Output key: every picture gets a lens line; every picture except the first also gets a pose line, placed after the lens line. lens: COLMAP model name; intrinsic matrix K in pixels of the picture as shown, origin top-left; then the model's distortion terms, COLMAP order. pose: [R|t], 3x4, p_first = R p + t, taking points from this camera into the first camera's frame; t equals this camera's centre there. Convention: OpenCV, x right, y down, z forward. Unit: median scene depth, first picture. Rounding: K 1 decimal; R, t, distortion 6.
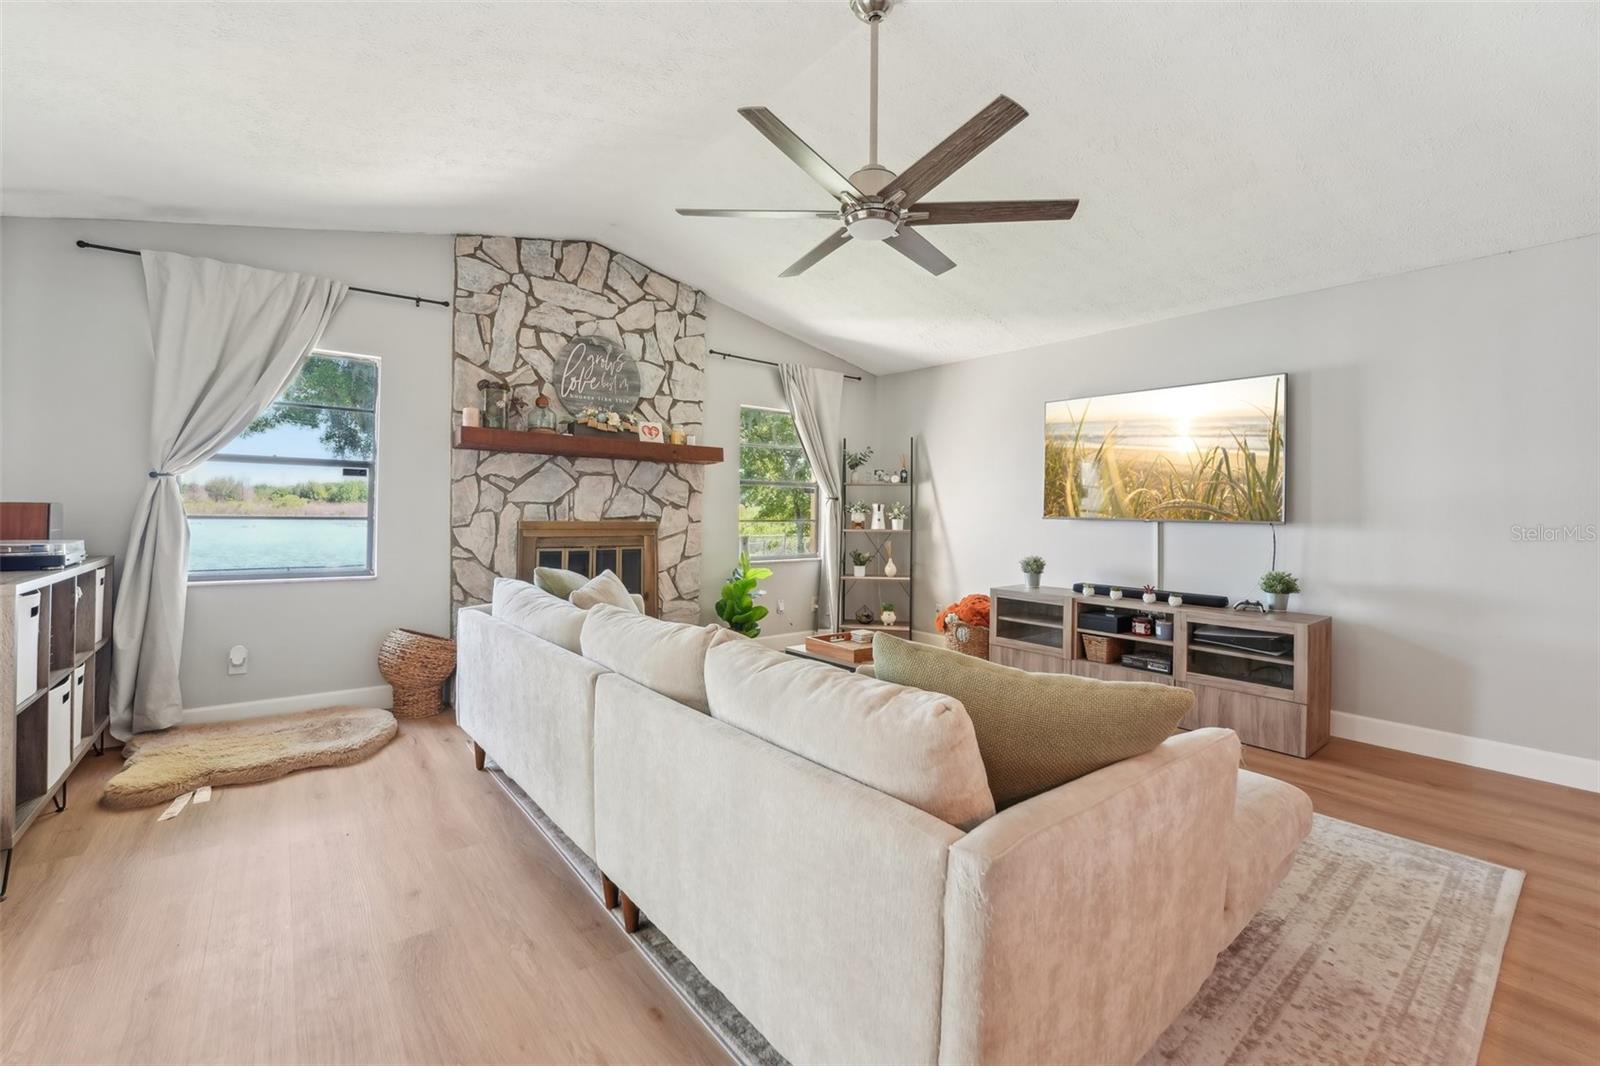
lens RADIAL K [[659.3, 0, 792.1], [0, 659.3, 507.3], [0, 0, 1]] dist [-0.024439, 0.000816]
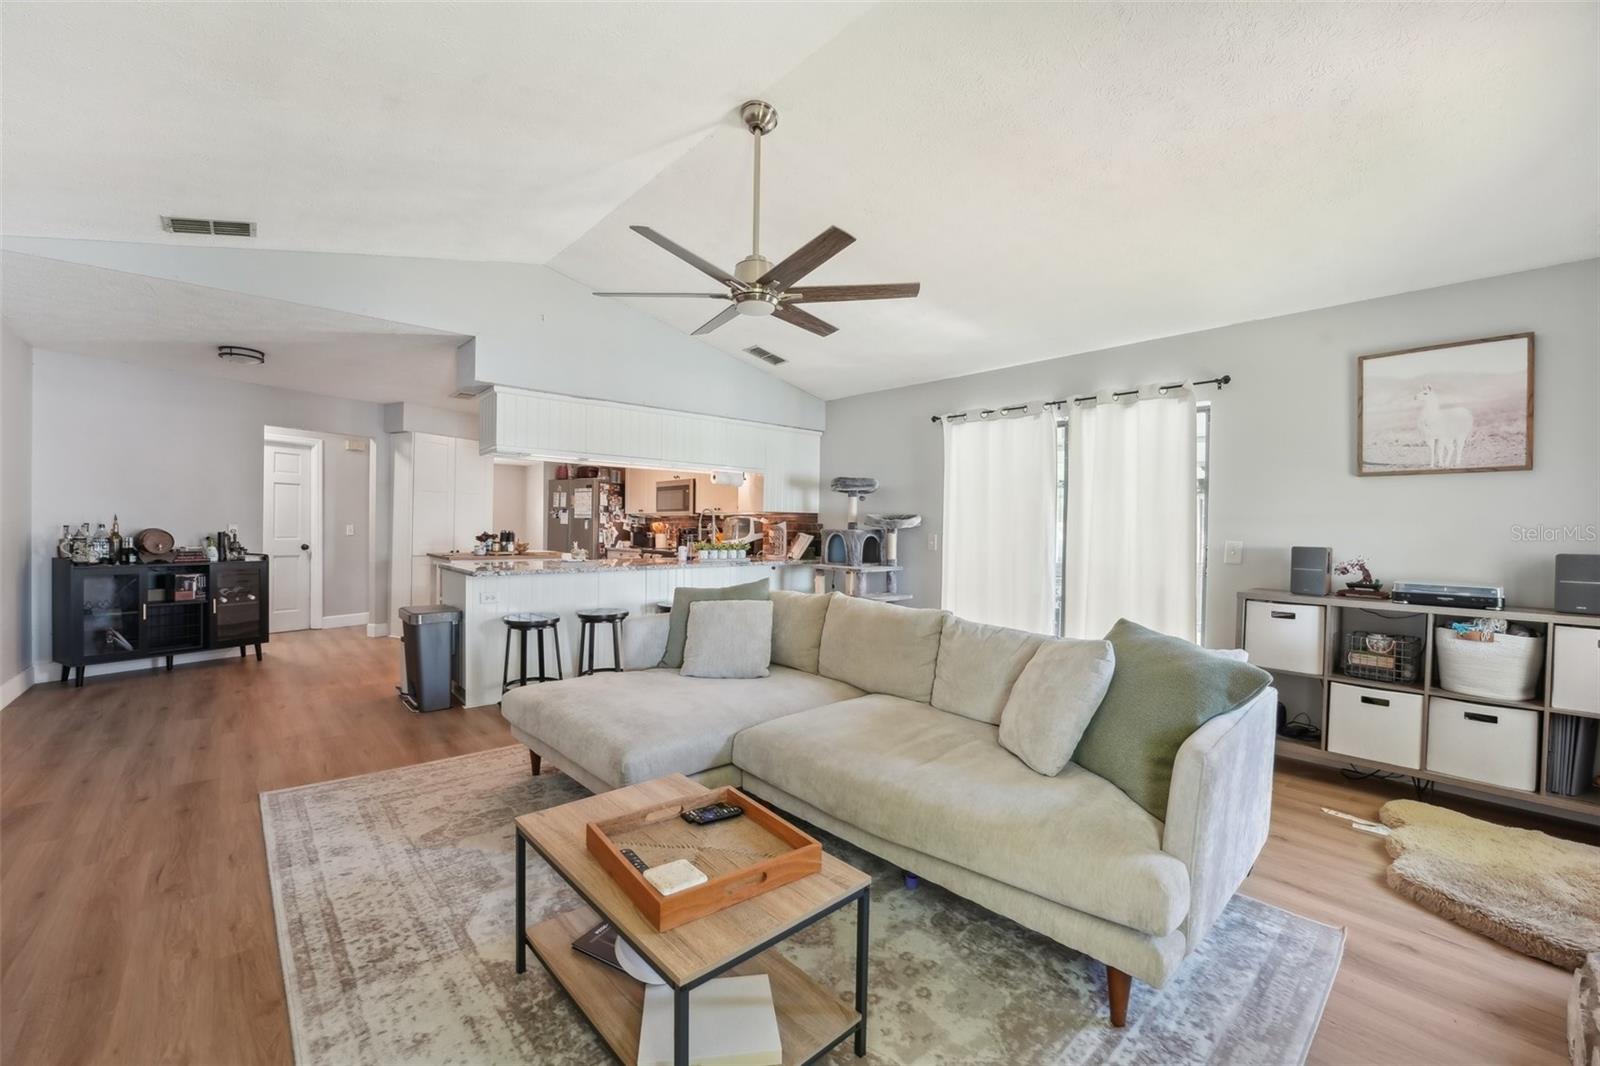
lens RADIAL K [[649.6, 0, 798.9], [0, 649.6, 540.0], [0, 0, 1]] dist [-0.028529, 0.000209]
pose [[-0.997747, -0.027322, -0.061274, 0.050680], [-0.028077, 0.999540, 0.011494, -0.004309], [0.060932, 0.013188, -0.998055, 1.109514]]
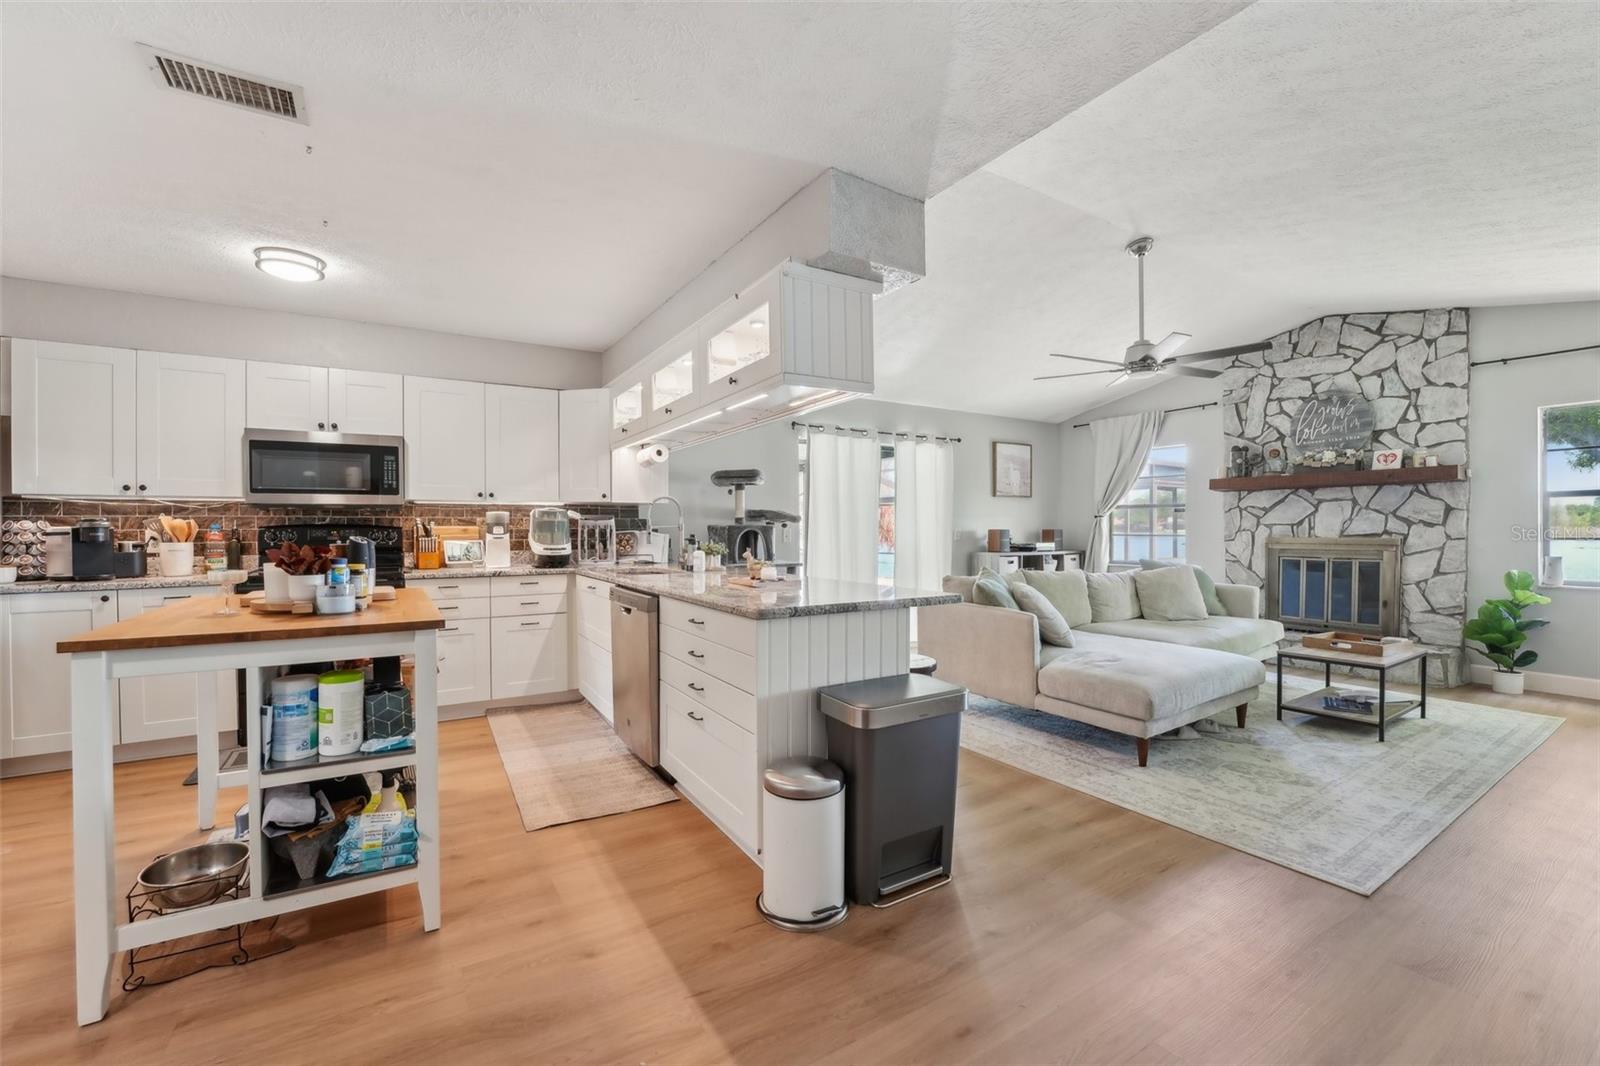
lens RADIAL K [[655.0, 0, 798.0], [0, 655.0, 536.2], [0, 0, 1]] dist [-0.031566, 0.004735]
pose [[-0.107676, -0.002487, -0.994183, 1.017223], [0.009960, 0.999944, -0.003580, 0.012251], [0.994136, -0.010288, -0.107645, 0.116824]]
